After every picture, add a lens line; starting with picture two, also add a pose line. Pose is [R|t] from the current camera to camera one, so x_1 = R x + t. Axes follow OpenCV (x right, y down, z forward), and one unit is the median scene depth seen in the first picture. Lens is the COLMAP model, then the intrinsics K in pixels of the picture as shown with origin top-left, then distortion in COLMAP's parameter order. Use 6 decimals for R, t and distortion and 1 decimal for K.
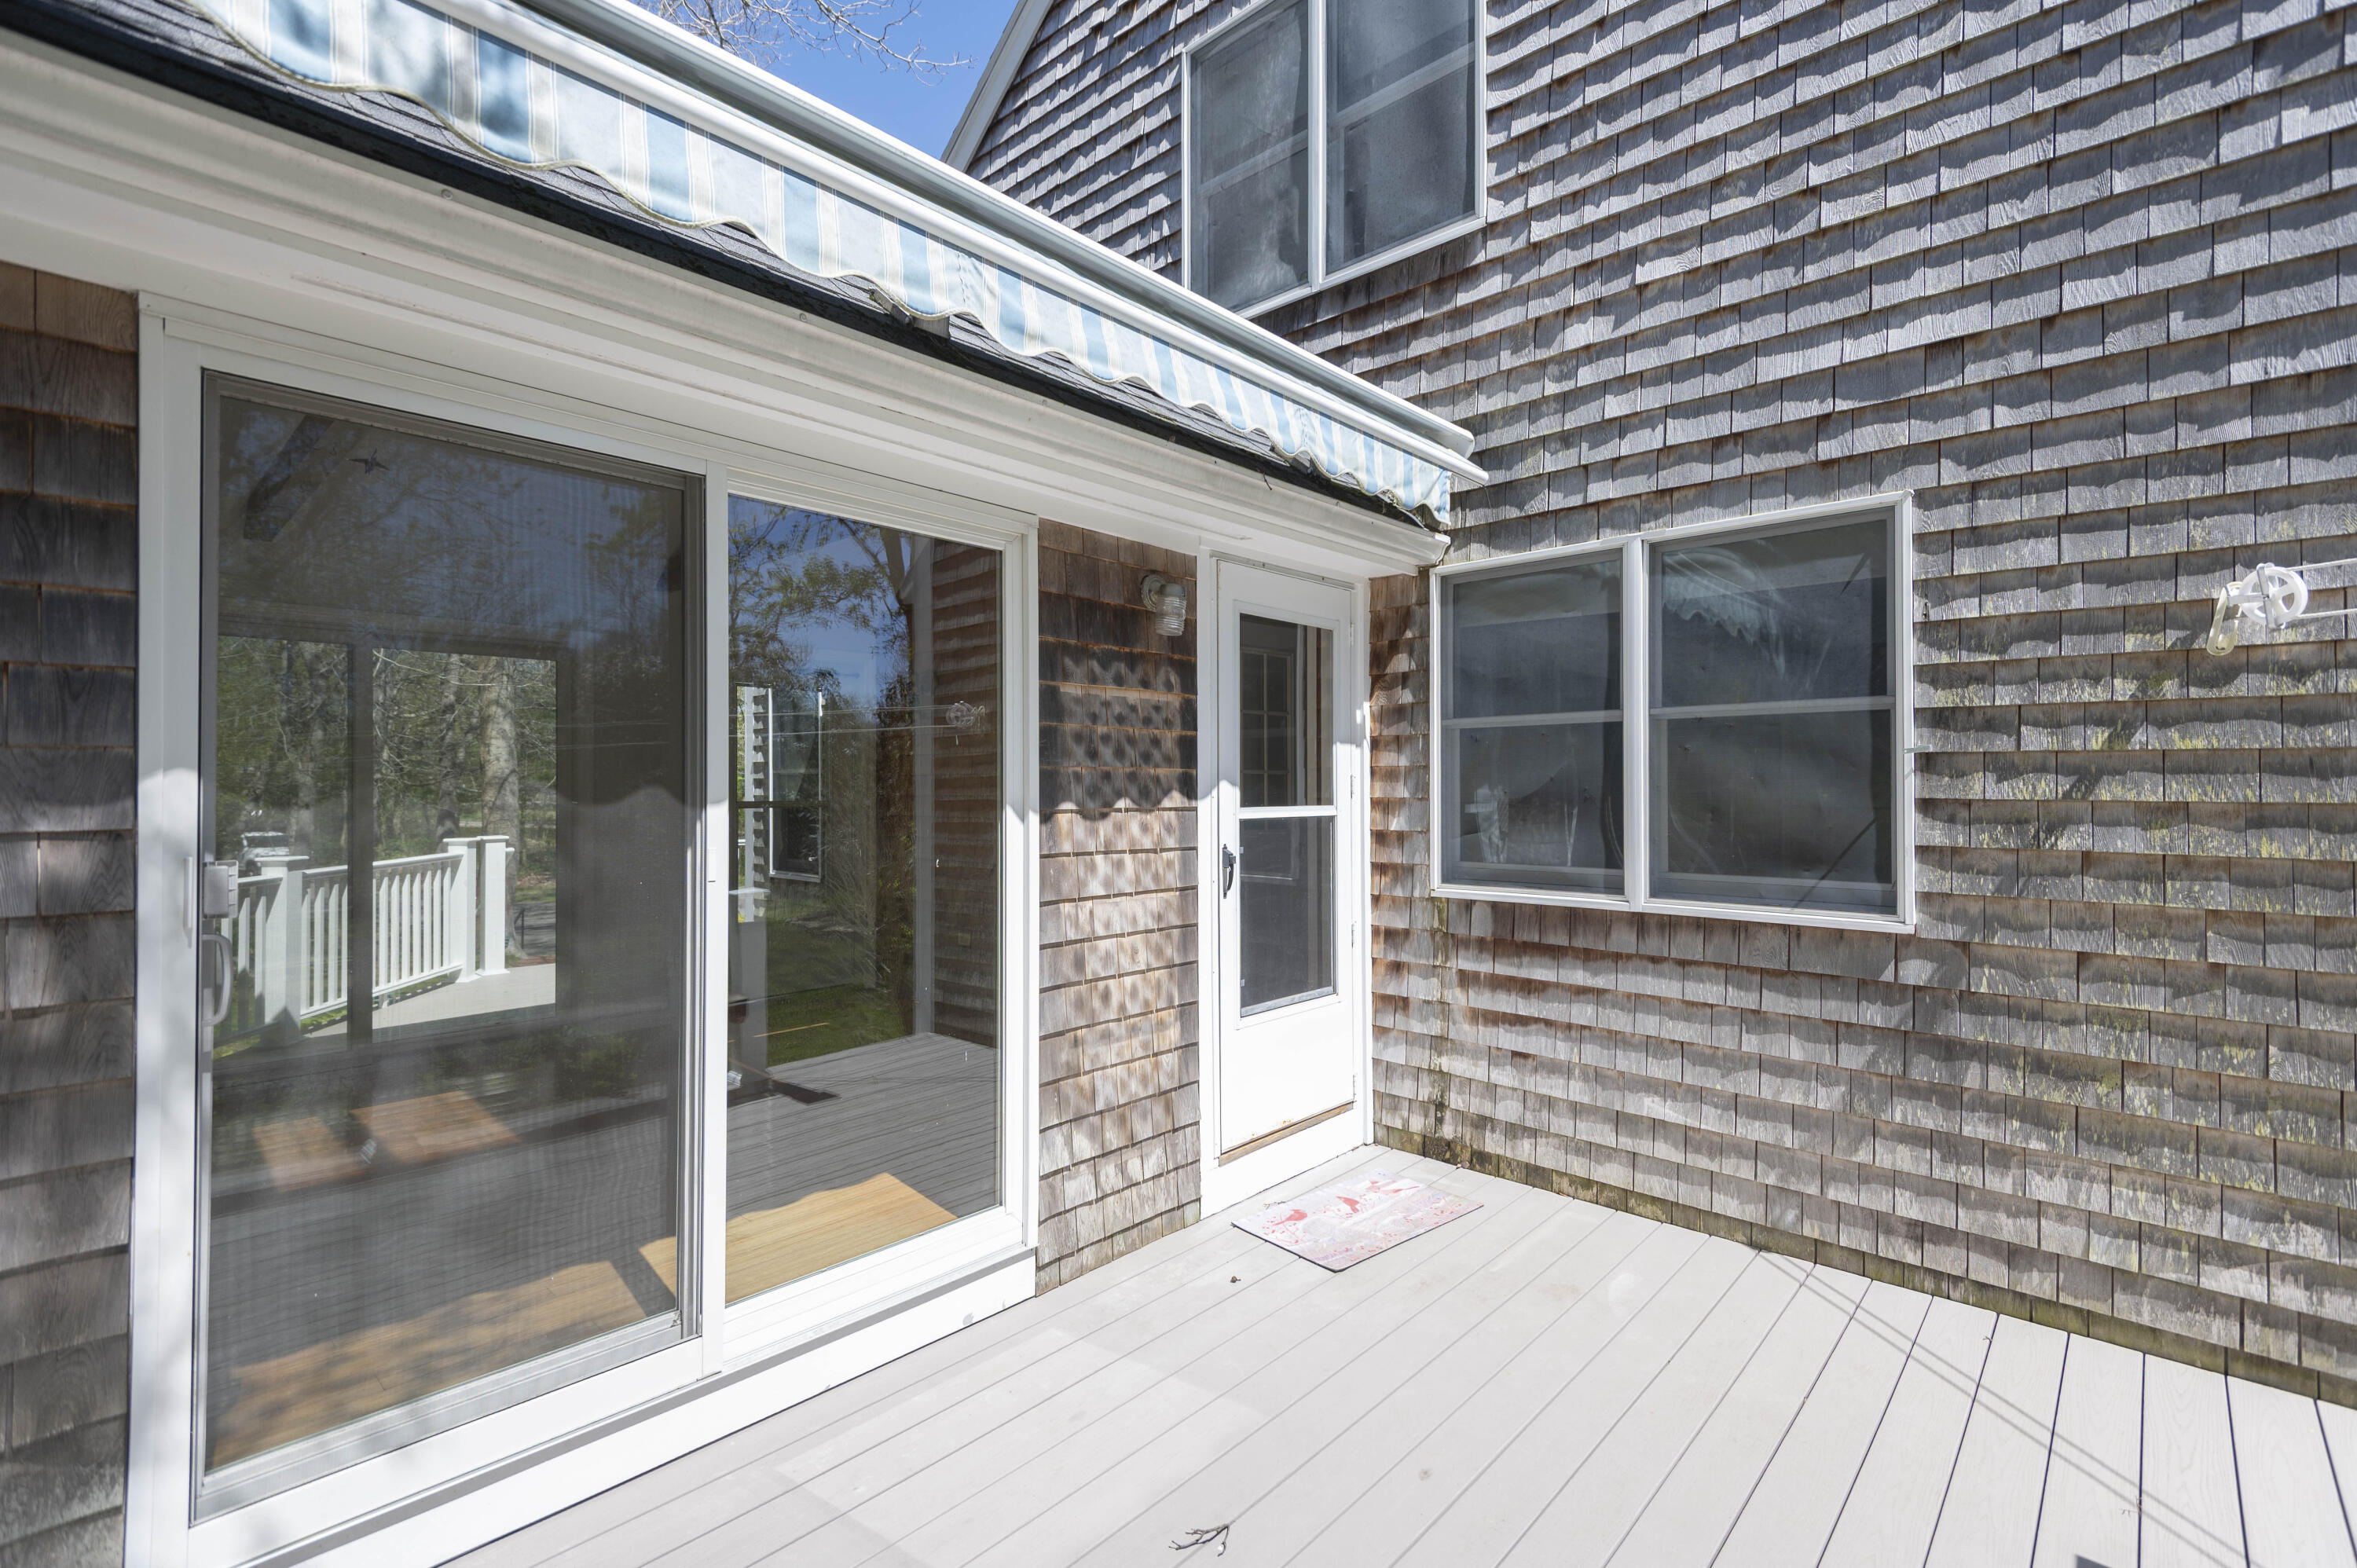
lens RADIAL K [[1062.2, 0, 1186.6], [0, 1062.2, 778.4], [0, 0, 1]] dist [0.035913, -0.014891]
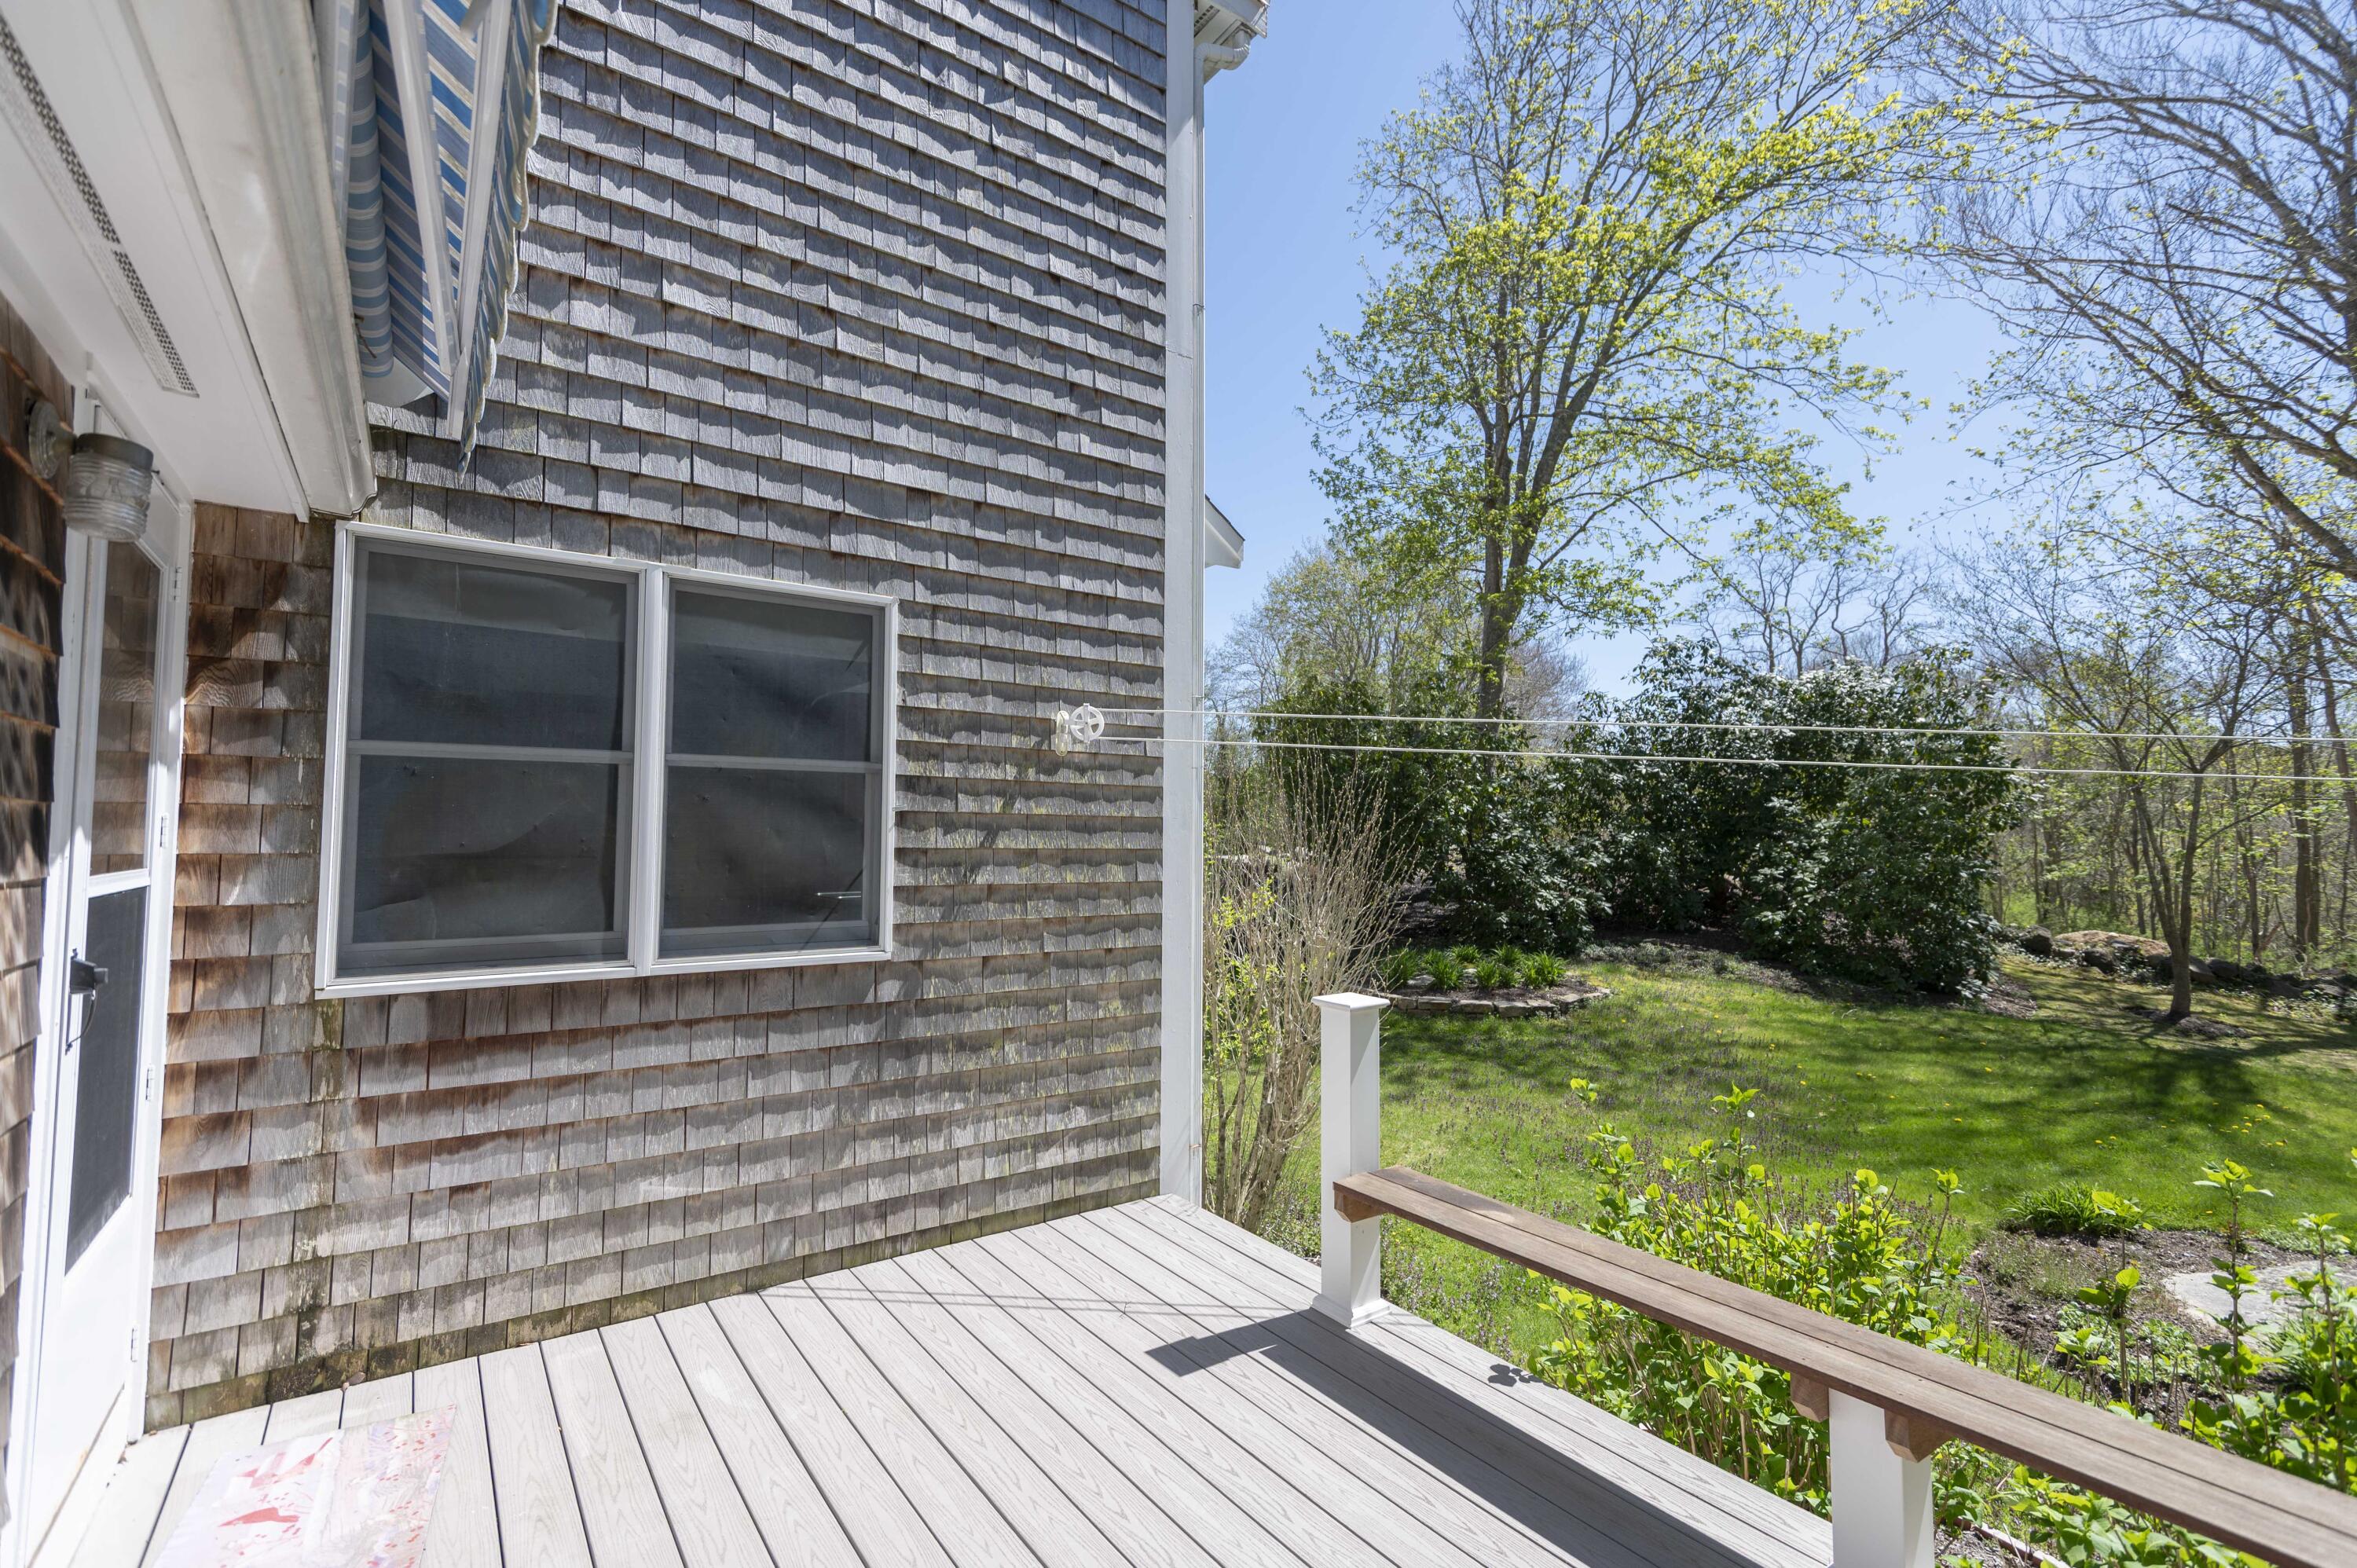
lens RADIAL K [[1062.2, 0, 1186.6], [0, 1062.2, 778.4], [0, 0, 1]] dist [0.035913, -0.014891]
pose [[0.206479, 0.054723, 0.976920, -0.396083], [-0.014619, 0.998496, -0.052842, -0.001194], [-0.978342, -0.003371, 0.206968, 0.377879]]
